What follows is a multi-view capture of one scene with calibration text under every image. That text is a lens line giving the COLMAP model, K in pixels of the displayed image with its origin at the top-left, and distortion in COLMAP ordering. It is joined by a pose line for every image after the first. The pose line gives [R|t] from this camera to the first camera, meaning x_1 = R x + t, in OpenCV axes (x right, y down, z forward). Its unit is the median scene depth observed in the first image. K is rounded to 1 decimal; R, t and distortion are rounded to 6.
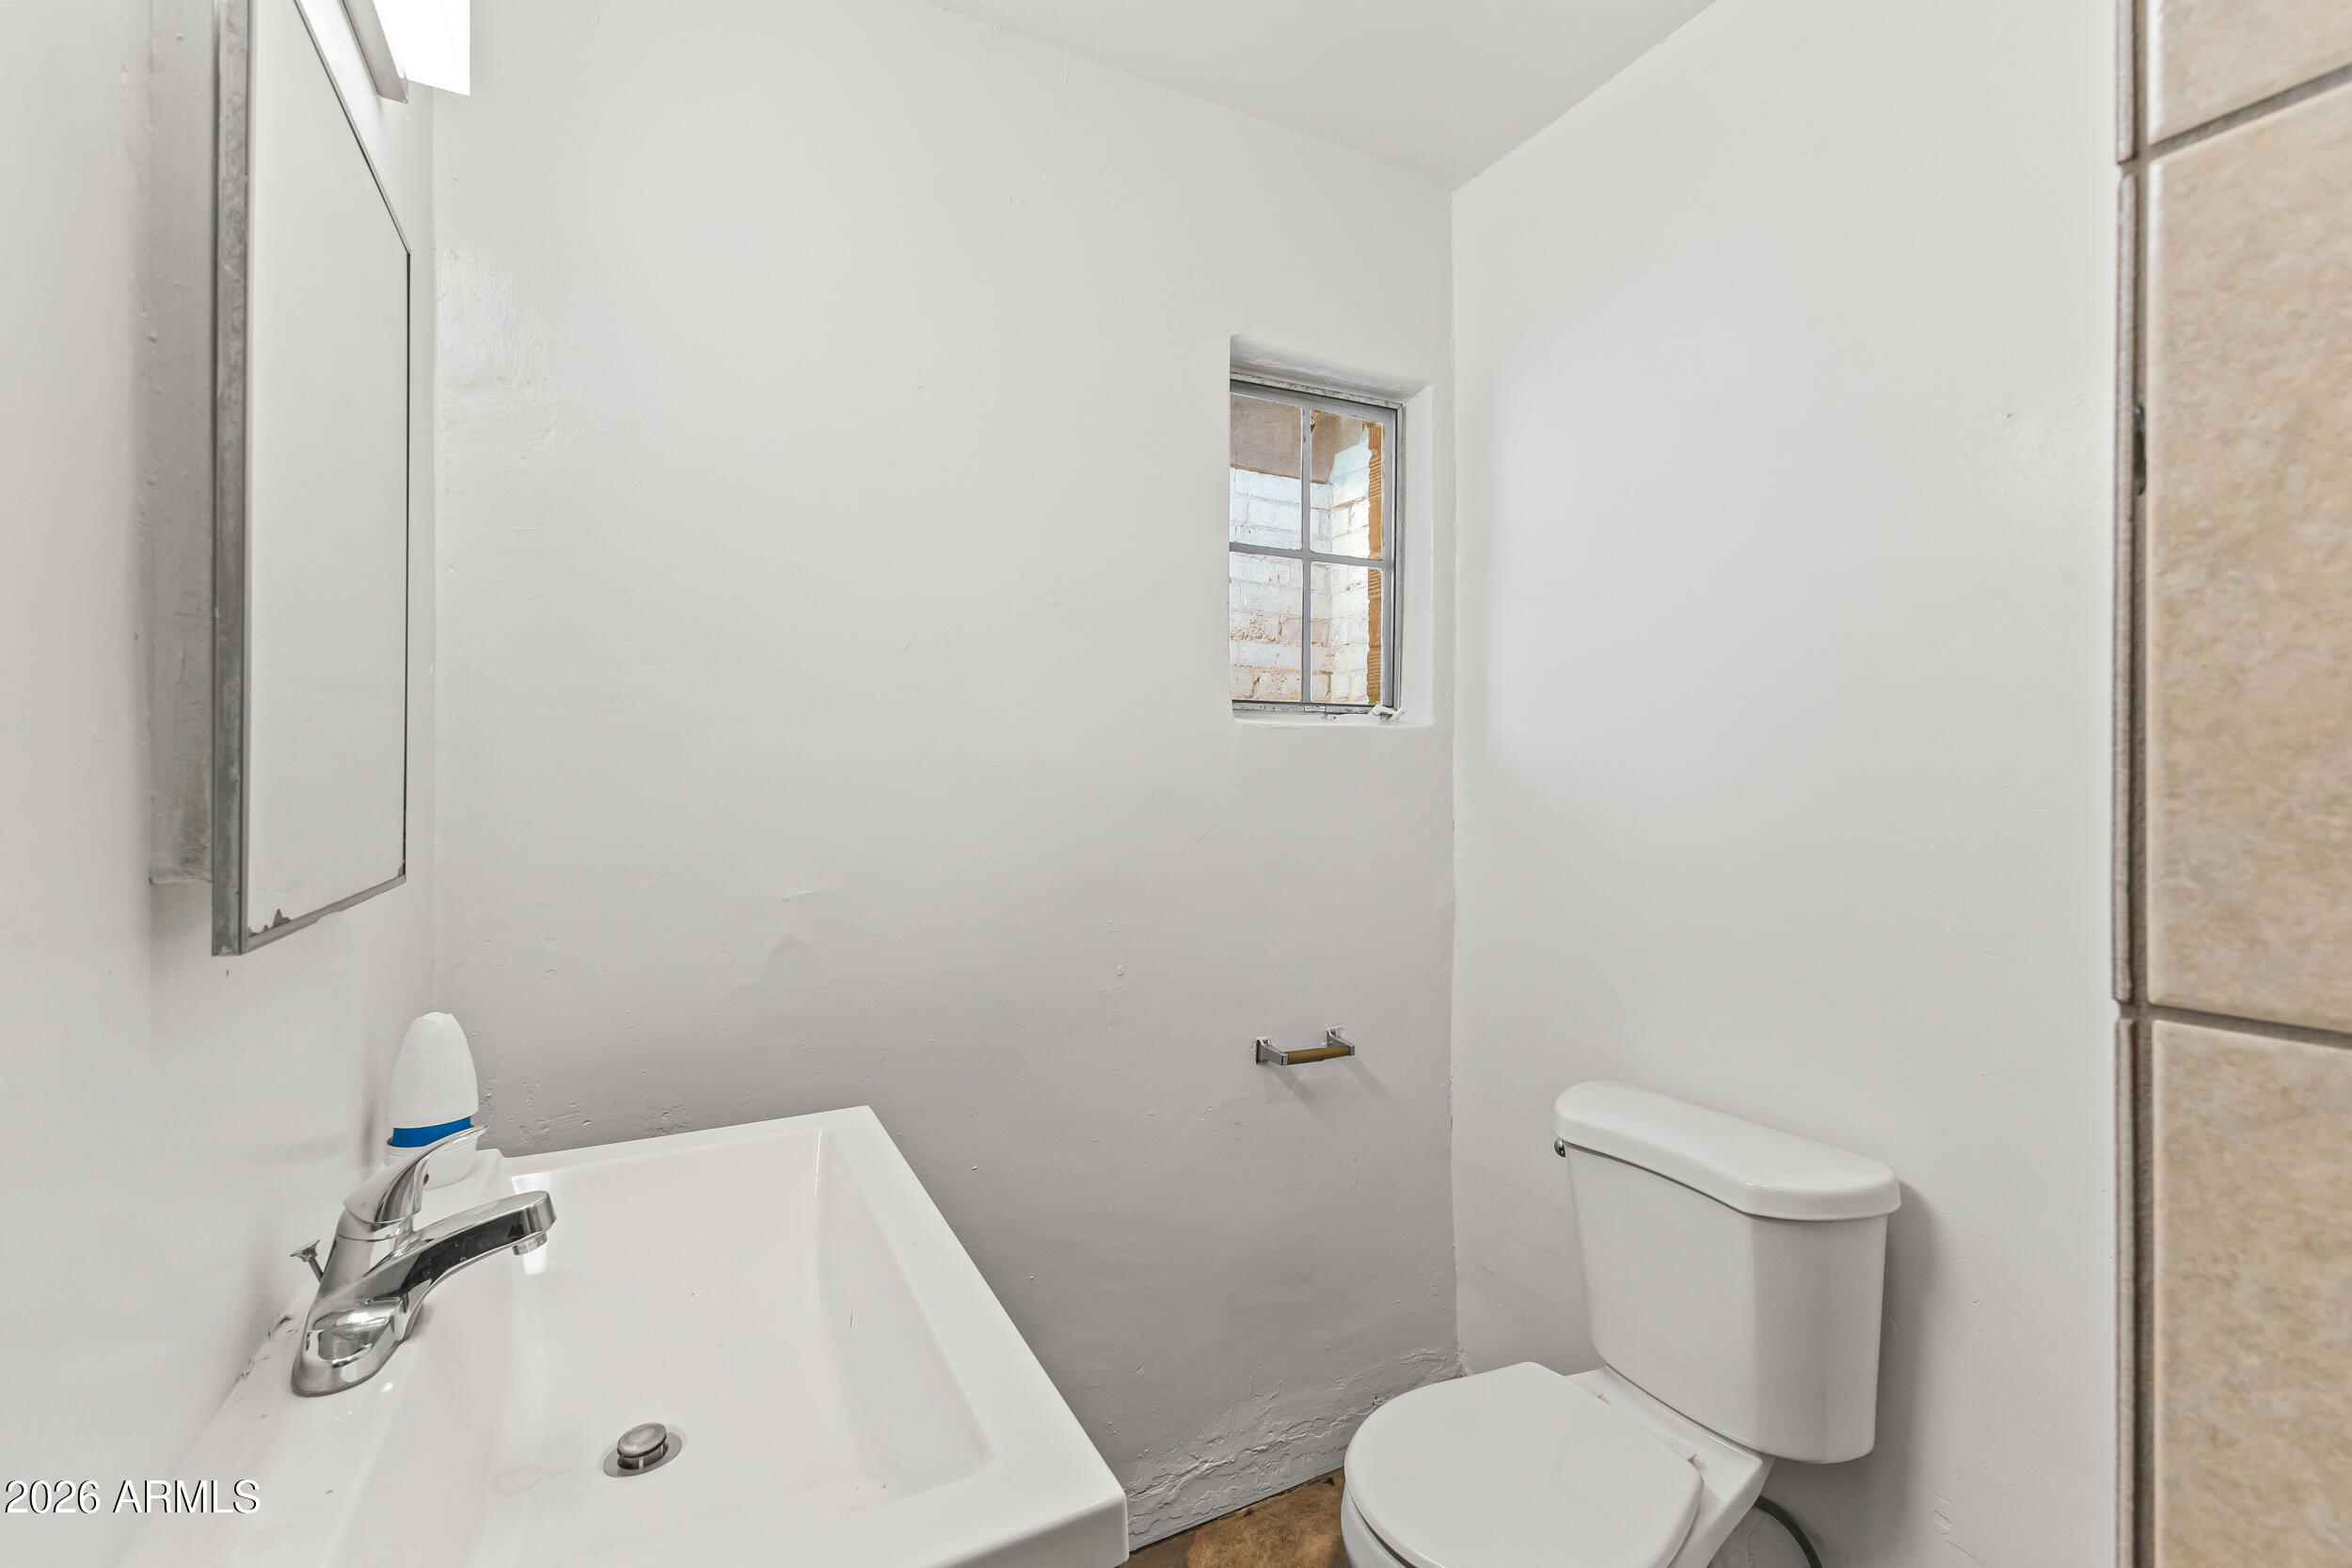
lens RADIAL K [[1007.0, 0, 1175.4], [0, 1007.0, 767.7], [0, 0, 1]] dist [0.003150, -0.000619]
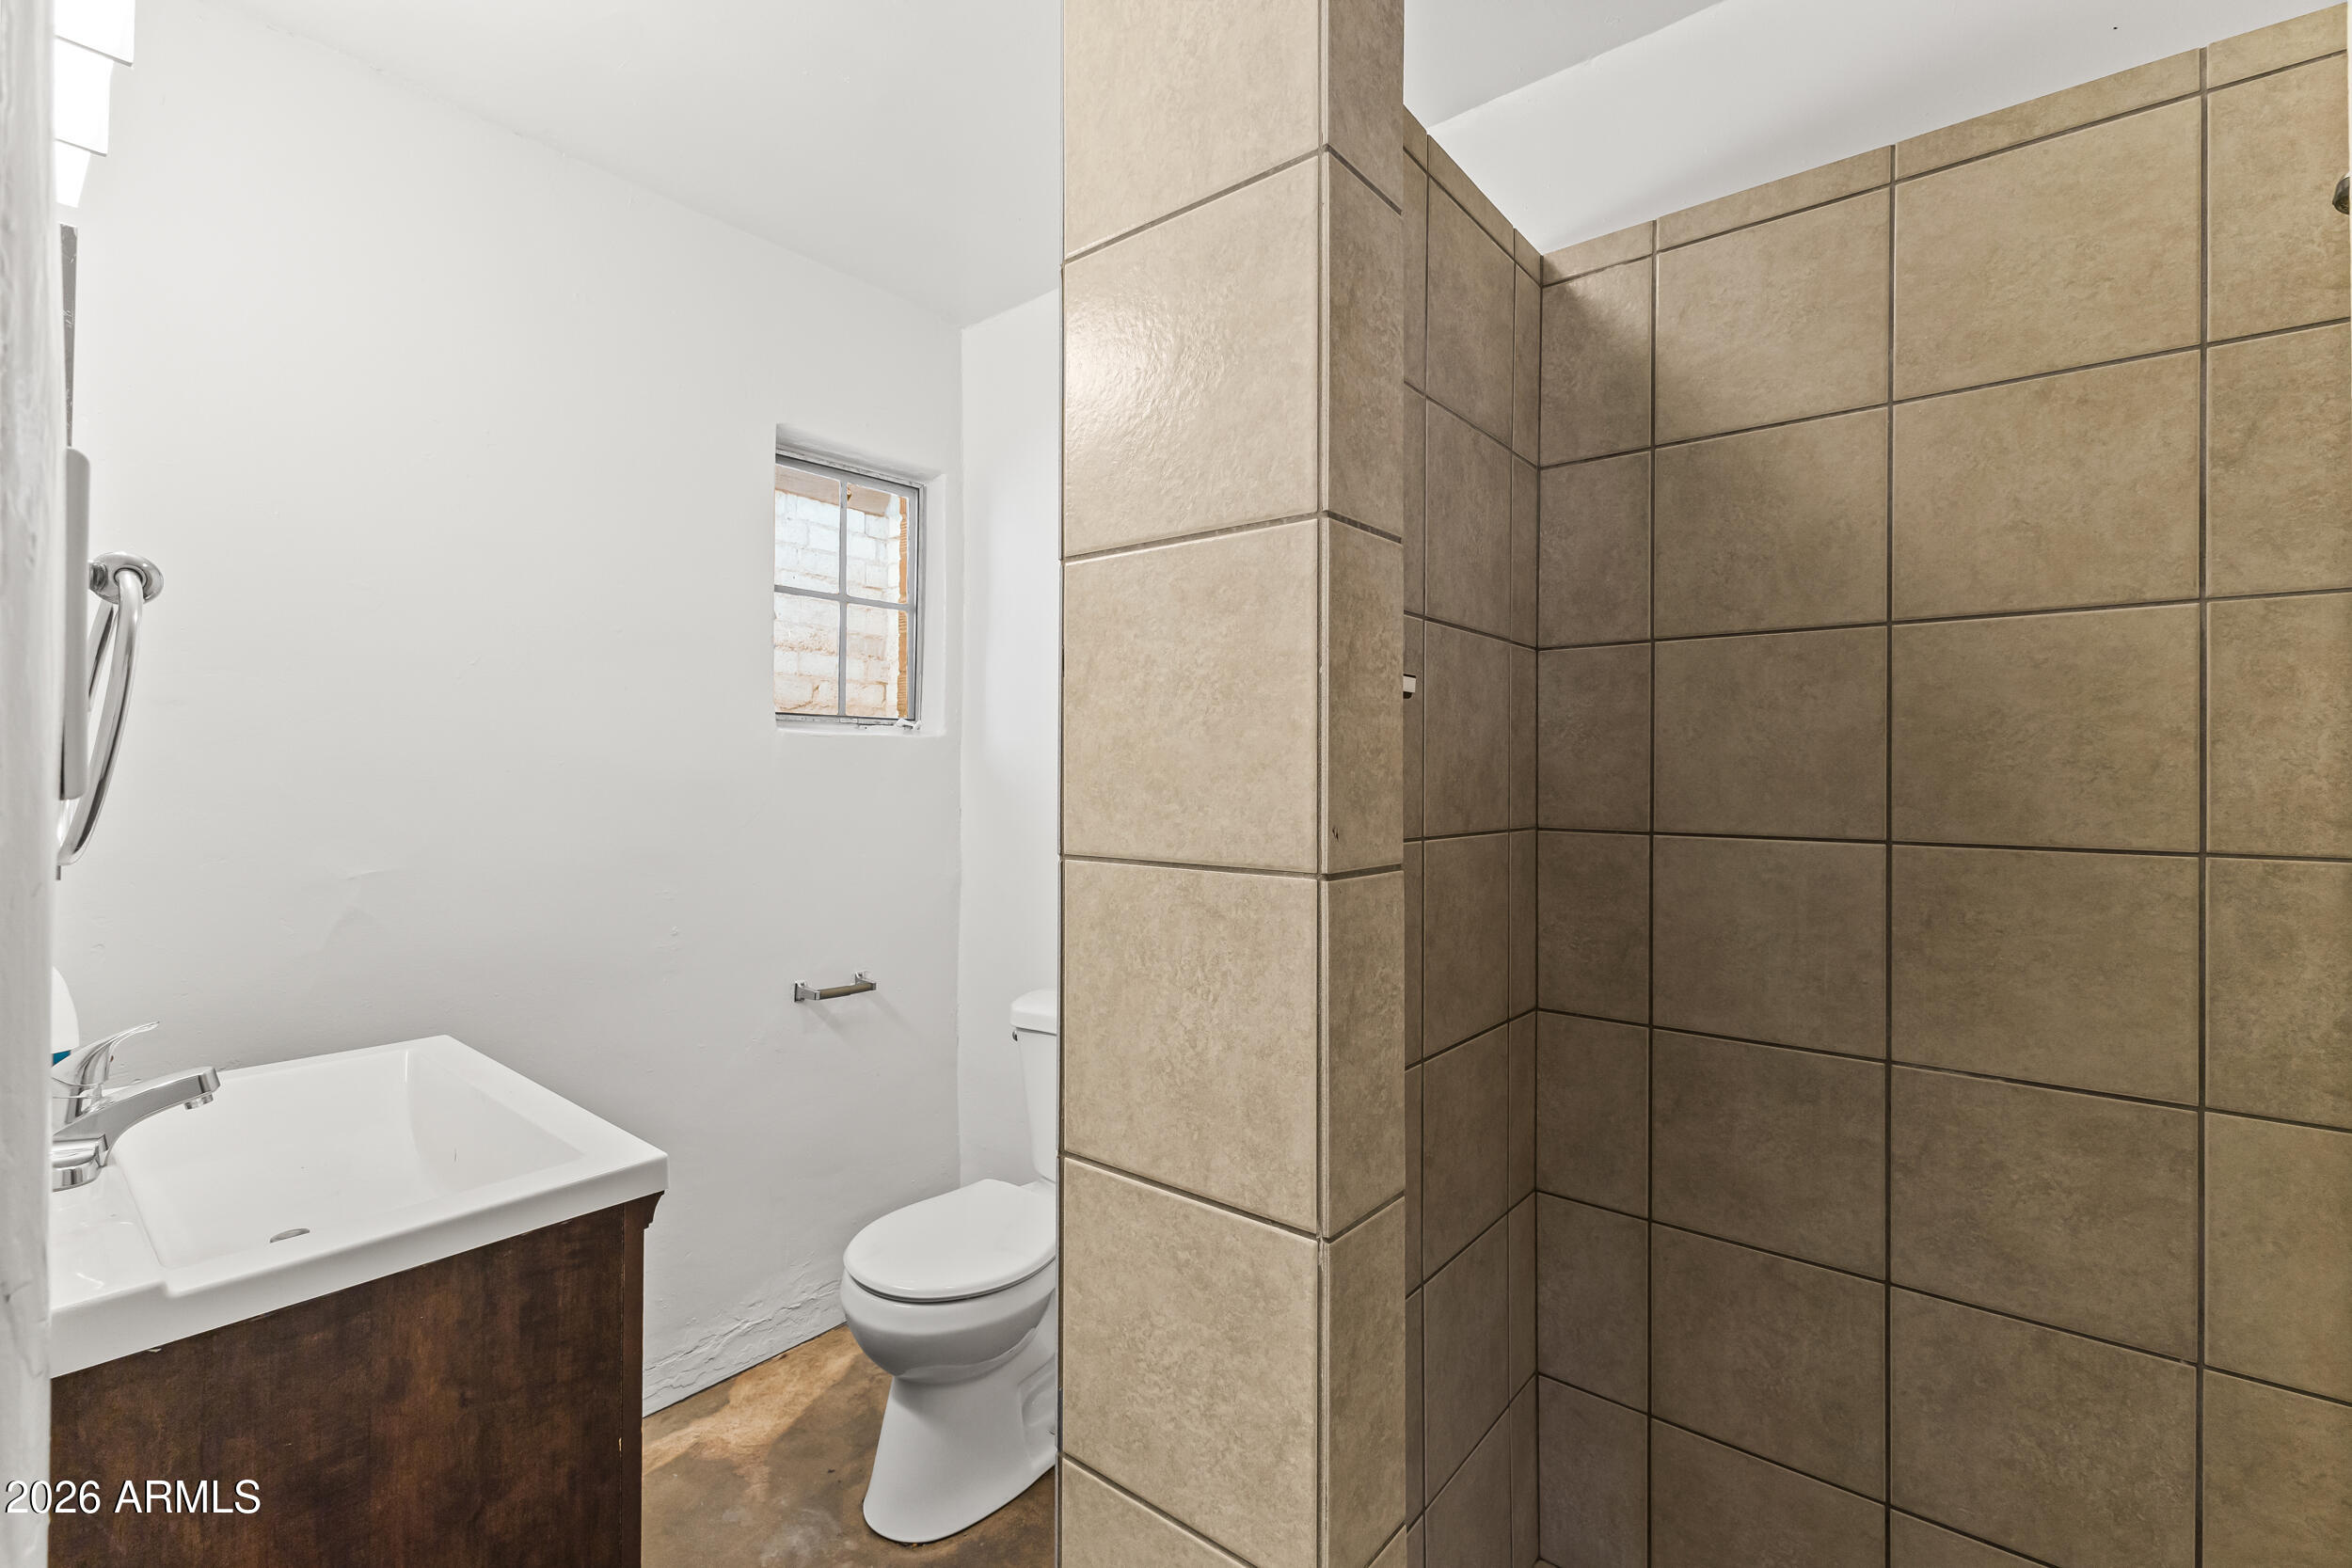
lens RADIAL K [[1007.0, 0, 1175.4], [0, 1007.0, 767.7], [0, 0, 1]] dist [0.003150, -0.000619]
pose [[0.921293, 0.008015, 0.388786, 0.025560], [-0.008461, 0.999964, -0.000563, -0.002454], [-0.388777, -0.002771, 0.921328, -0.326910]]
